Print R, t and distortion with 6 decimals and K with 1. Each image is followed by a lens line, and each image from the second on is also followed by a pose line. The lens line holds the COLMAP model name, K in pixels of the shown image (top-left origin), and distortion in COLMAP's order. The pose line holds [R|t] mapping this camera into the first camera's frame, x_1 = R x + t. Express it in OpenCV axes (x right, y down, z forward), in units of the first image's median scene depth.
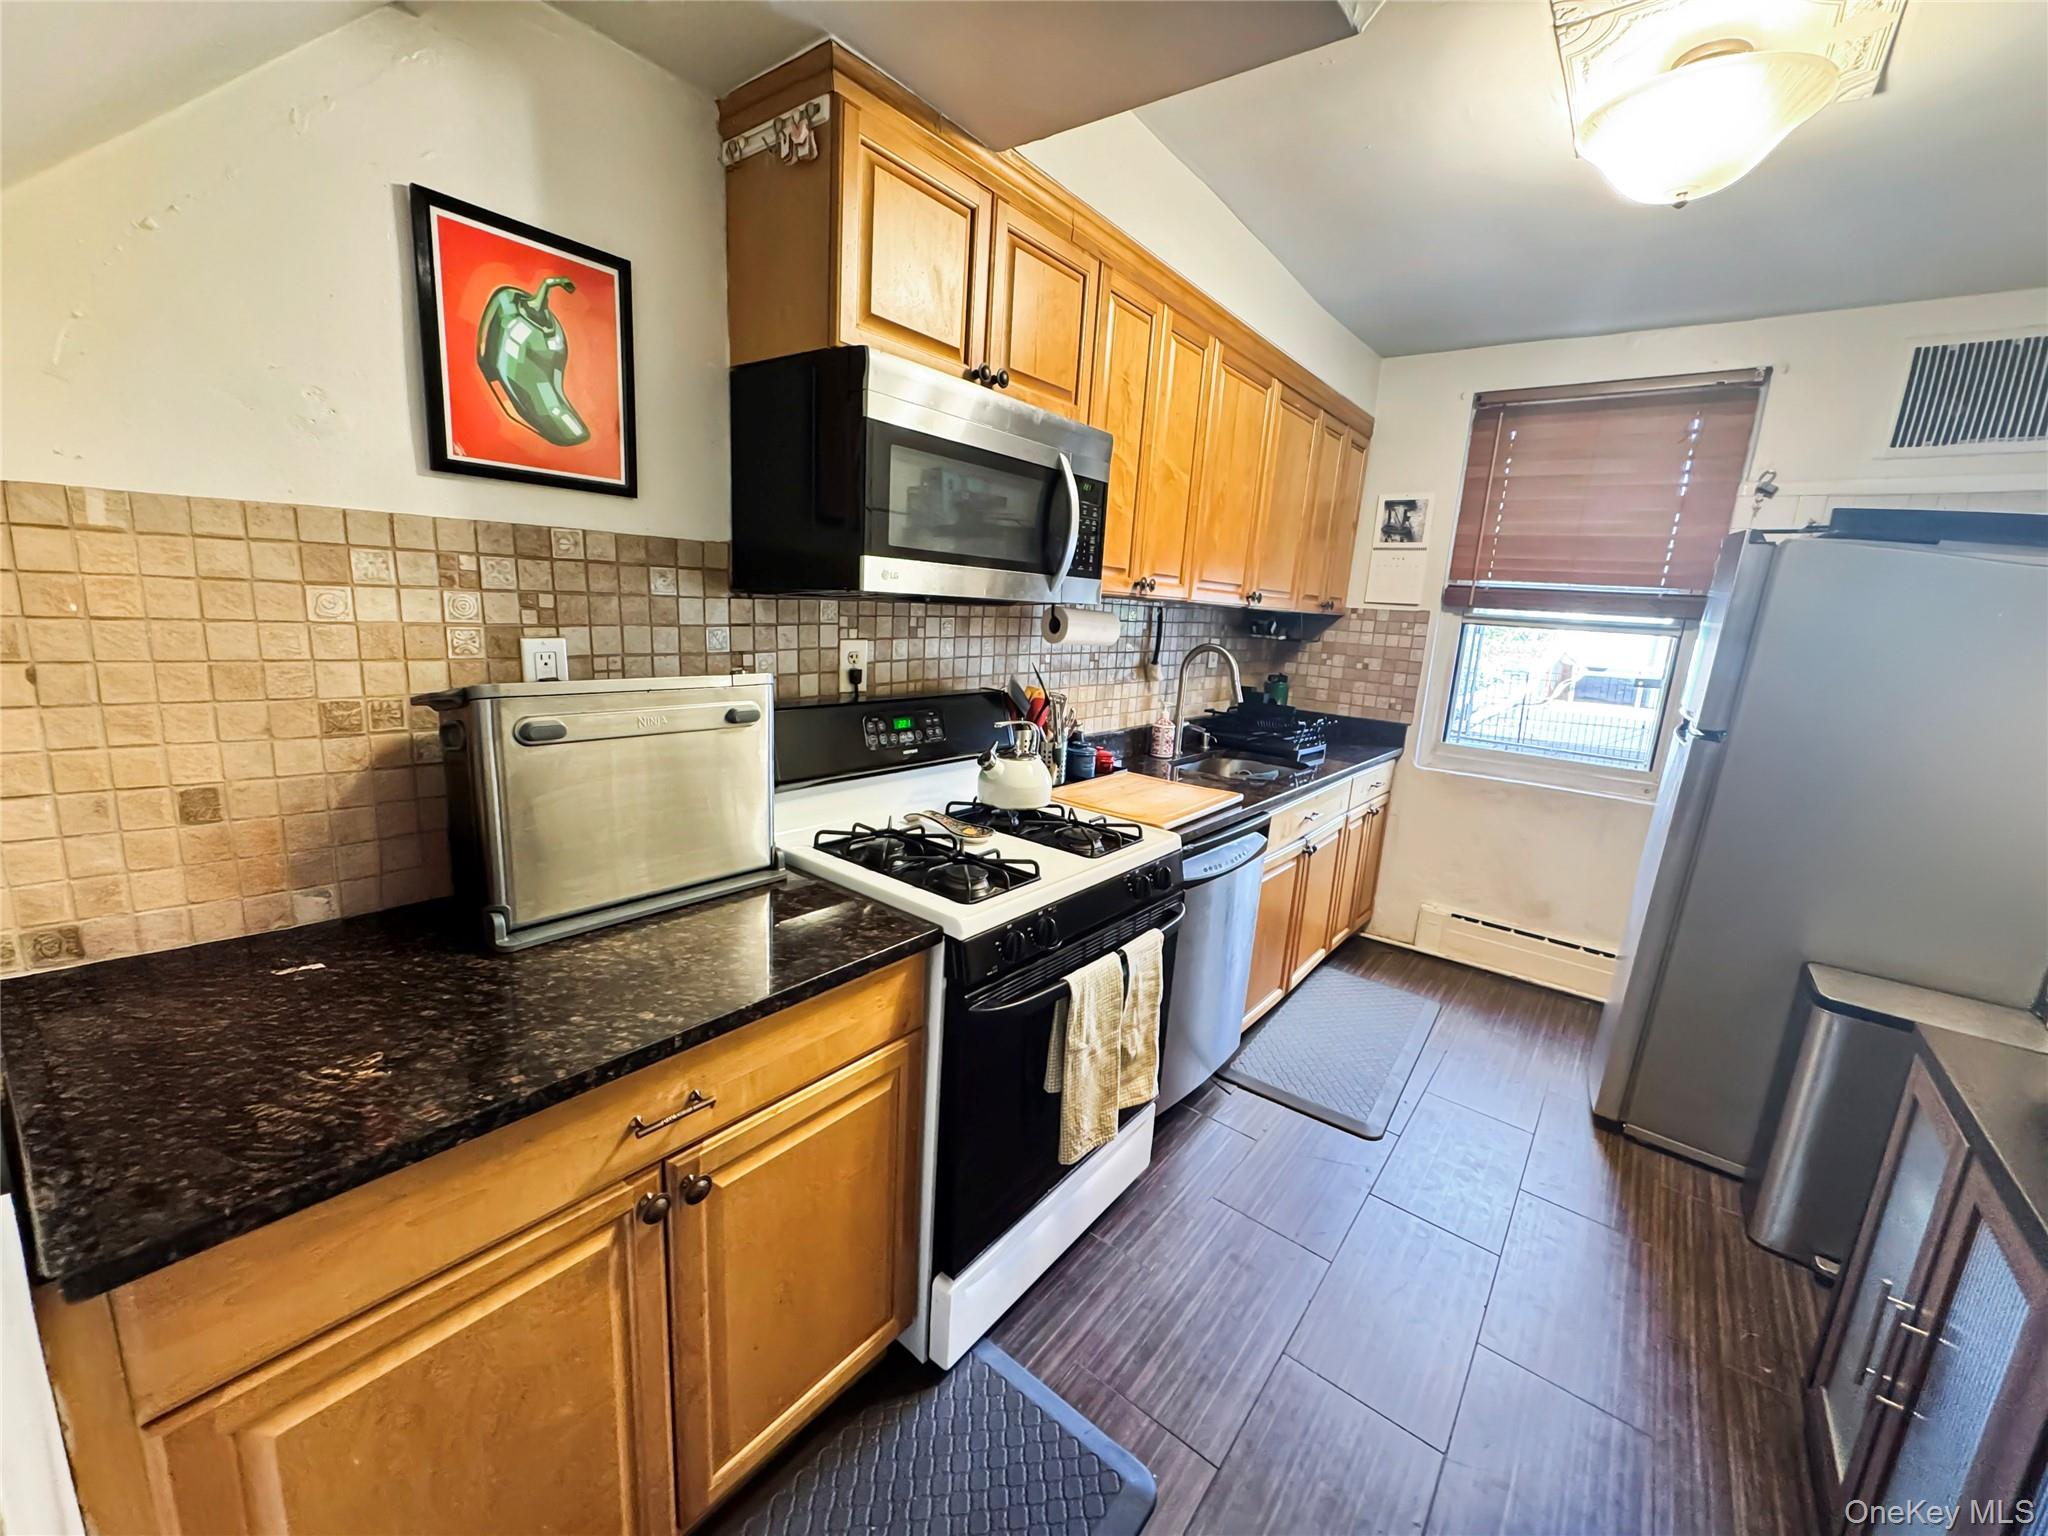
lens RADIAL K [[816.7, 0, 1024.0], [0, 816.7, 768.0], [0, 0, 1]] dist [0.000625, -0.000306]
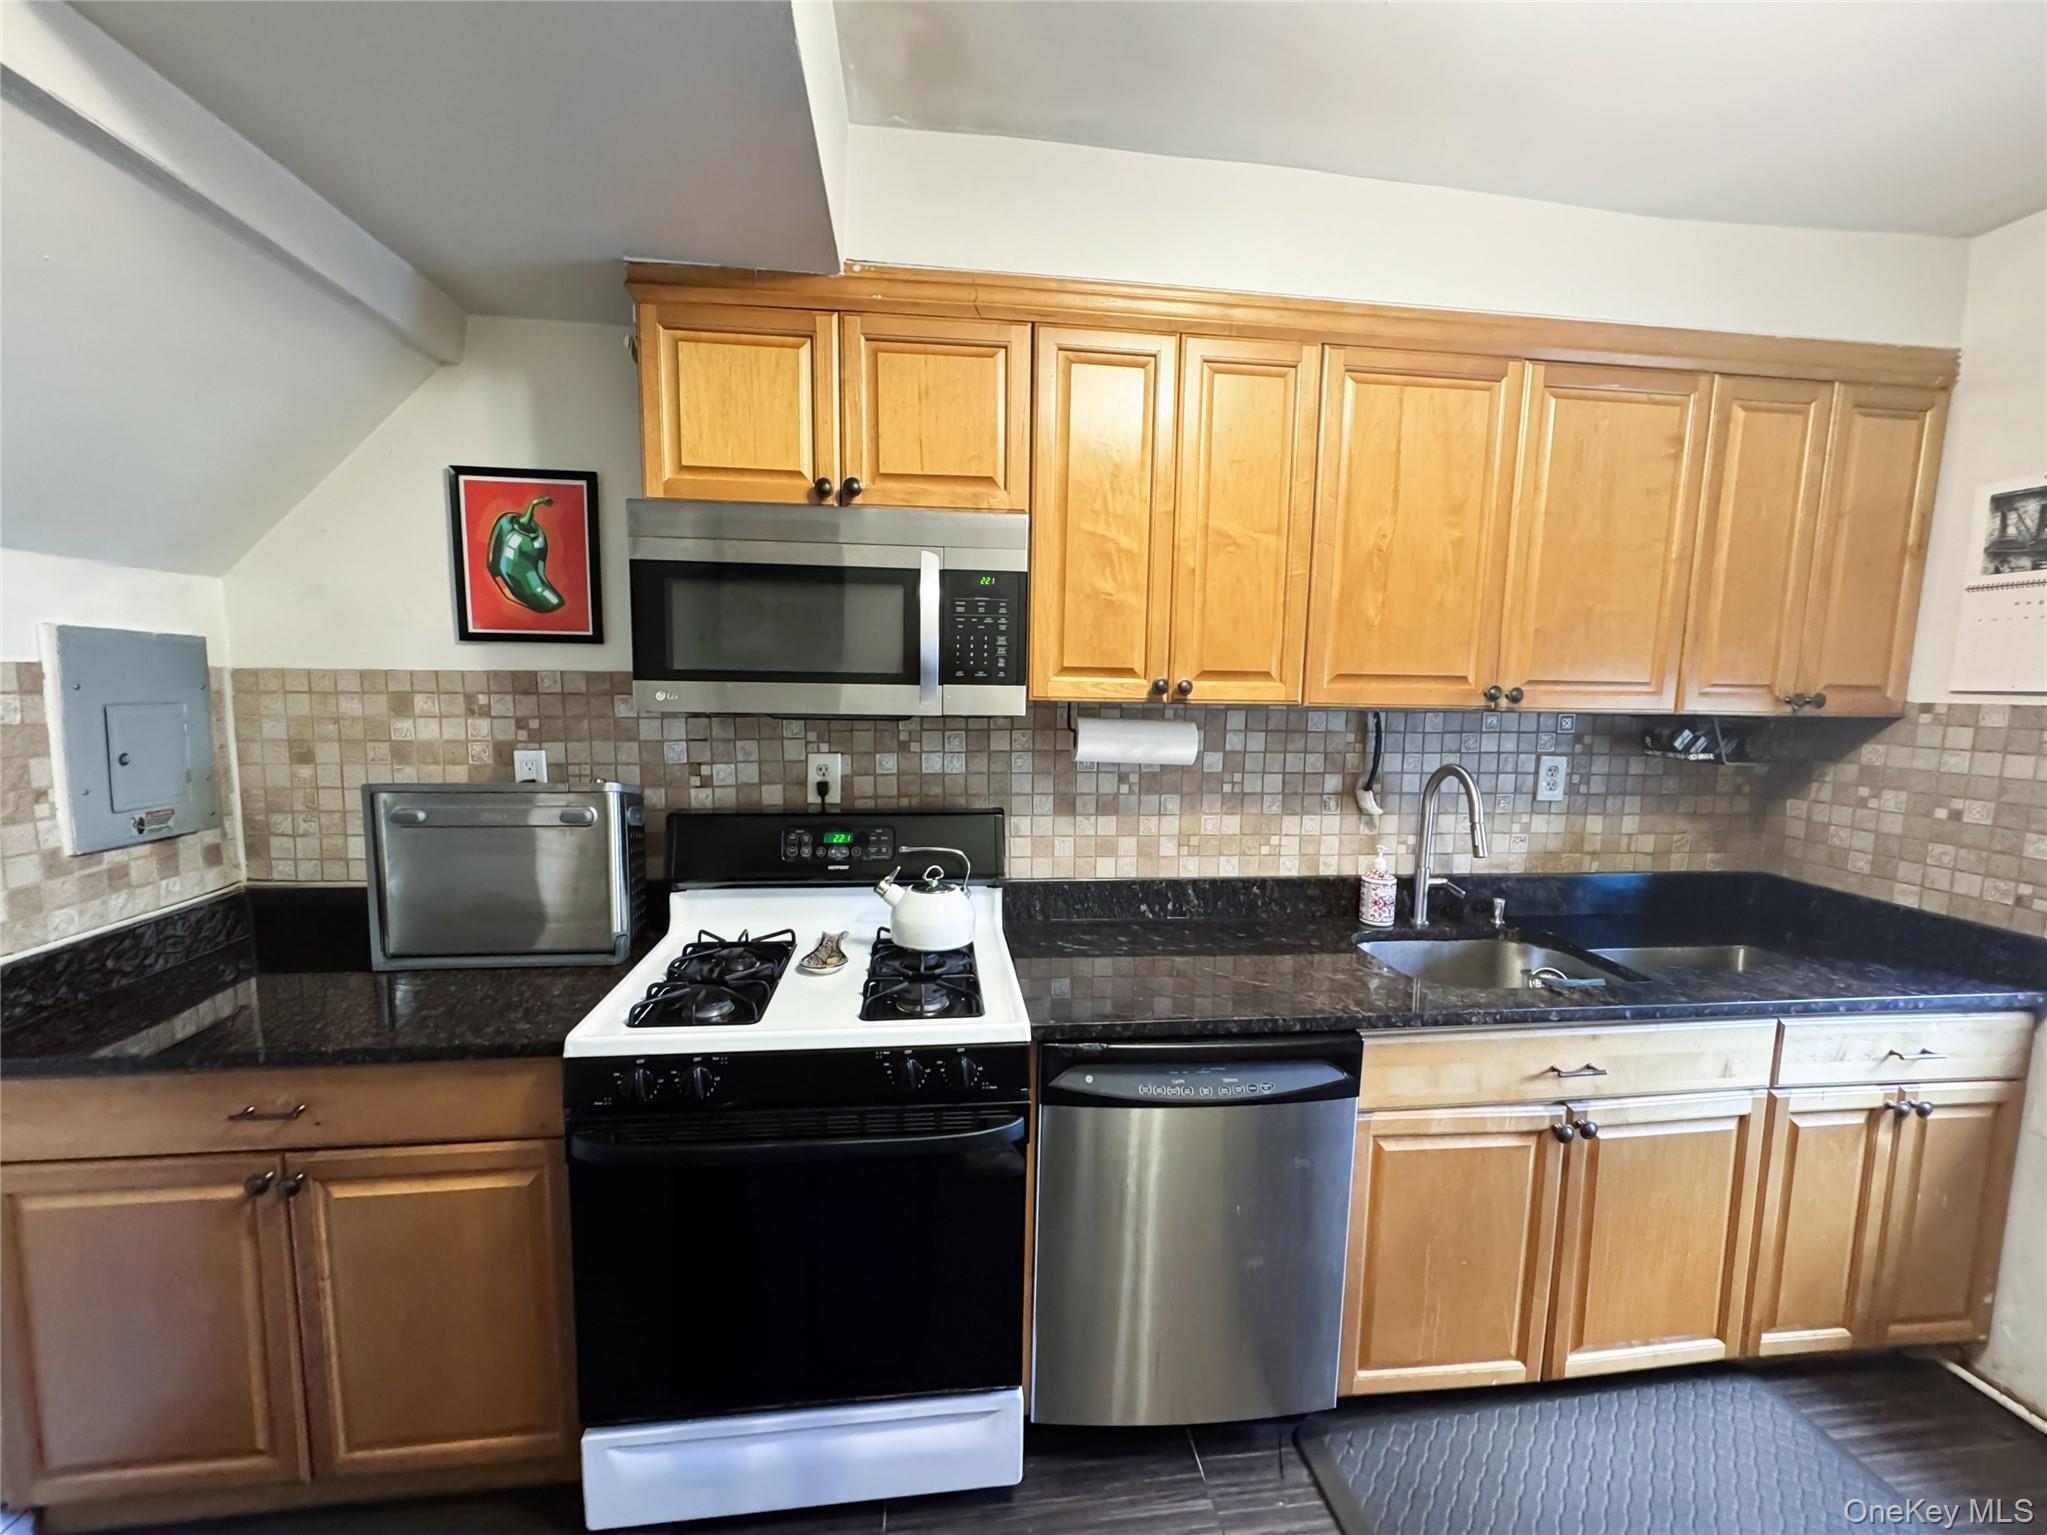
lens RADIAL K [[816.3, 0, 1023.5], [0, 816.3, 767.5], [0, 0, 1]] dist [0.000625, -0.000306]
pose [[0.707987, 0.026708, -0.705721, 0.725699], [-0.117738, 0.989763, -0.080659, -0.088208], [0.696342, 0.140196, 0.703884, 0.462922]]
